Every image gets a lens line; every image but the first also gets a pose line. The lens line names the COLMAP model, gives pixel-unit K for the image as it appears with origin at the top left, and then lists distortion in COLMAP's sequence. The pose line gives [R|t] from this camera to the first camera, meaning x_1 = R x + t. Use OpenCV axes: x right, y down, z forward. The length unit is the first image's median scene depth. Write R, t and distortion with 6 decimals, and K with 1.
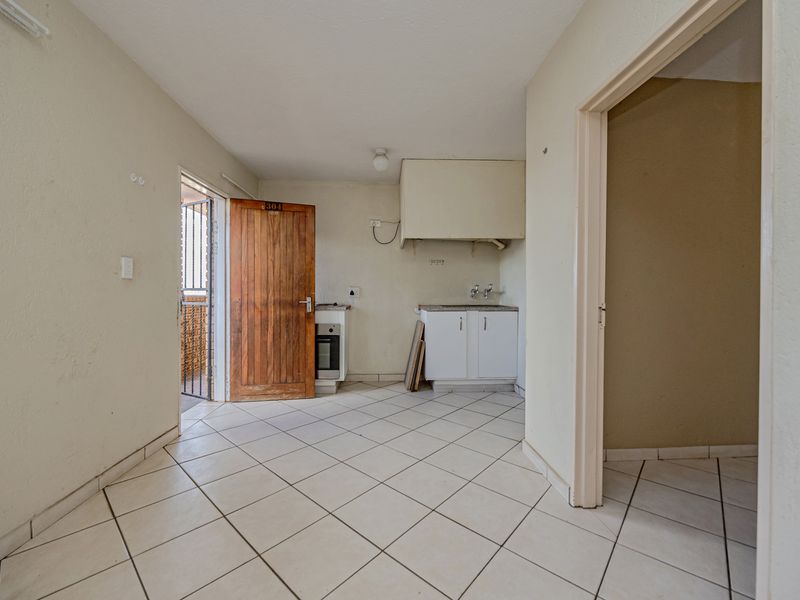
lens RADIAL K [[348.6, 0, 408.8], [0, 348.6, 318.6], [0, 0, 1]] dist [-0.007398, 0.000608]
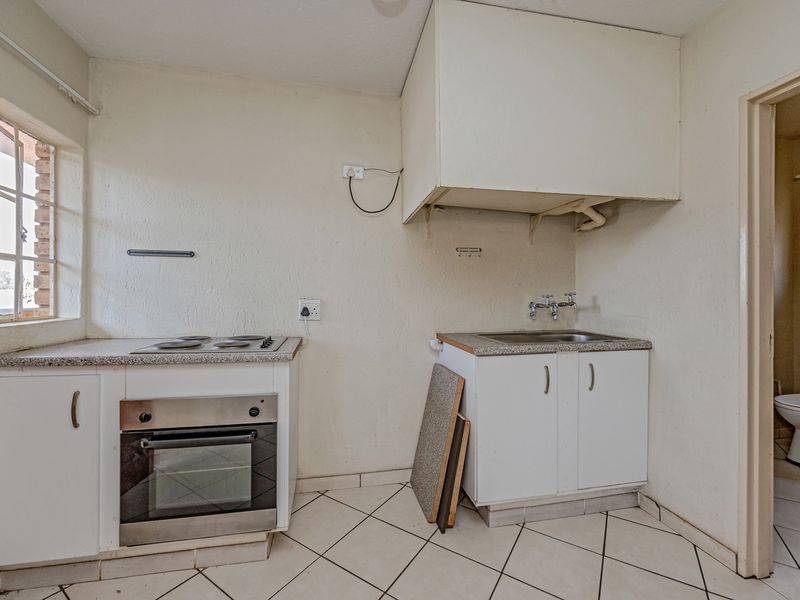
lens RADIAL K [[348.6, 0, 399.0], [0, 348.6, 295.8], [0, 0, 1]] dist [-0.007398, 0.000608]
pose [[0.991334, -0.004147, 0.131298, -0.110517], [0.013719, 0.997304, -0.072083, -0.067196], [-0.130645, 0.073260, 0.988719, 0.574344]]
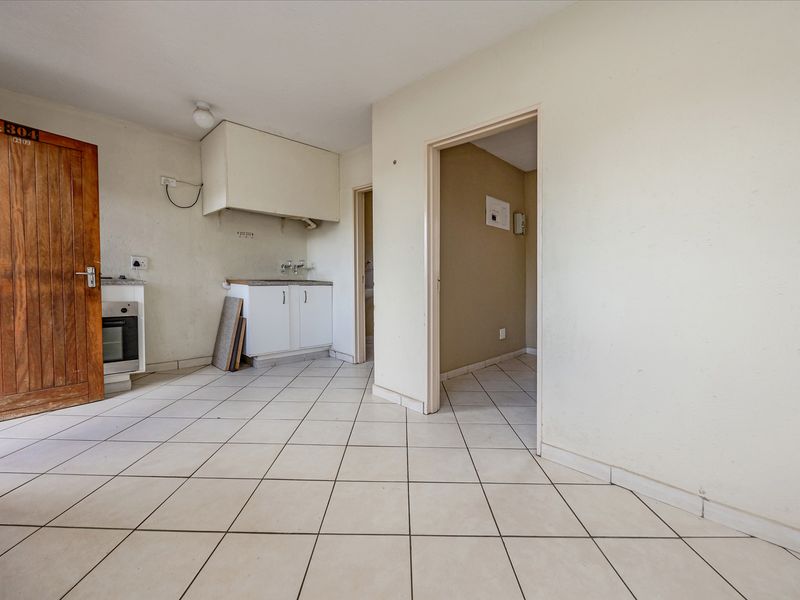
lens RADIAL K [[348.6, 0, 418.1], [0, 348.6, 306.3], [0, 0, 1]] dist [-0.007398, 0.000608]
pose [[0.730168, -0.045112, 0.681777, -0.270958], [0.027727, 0.998952, 0.036404, 0.014235], [-0.682705, -0.007678, 0.730654, -0.024308]]
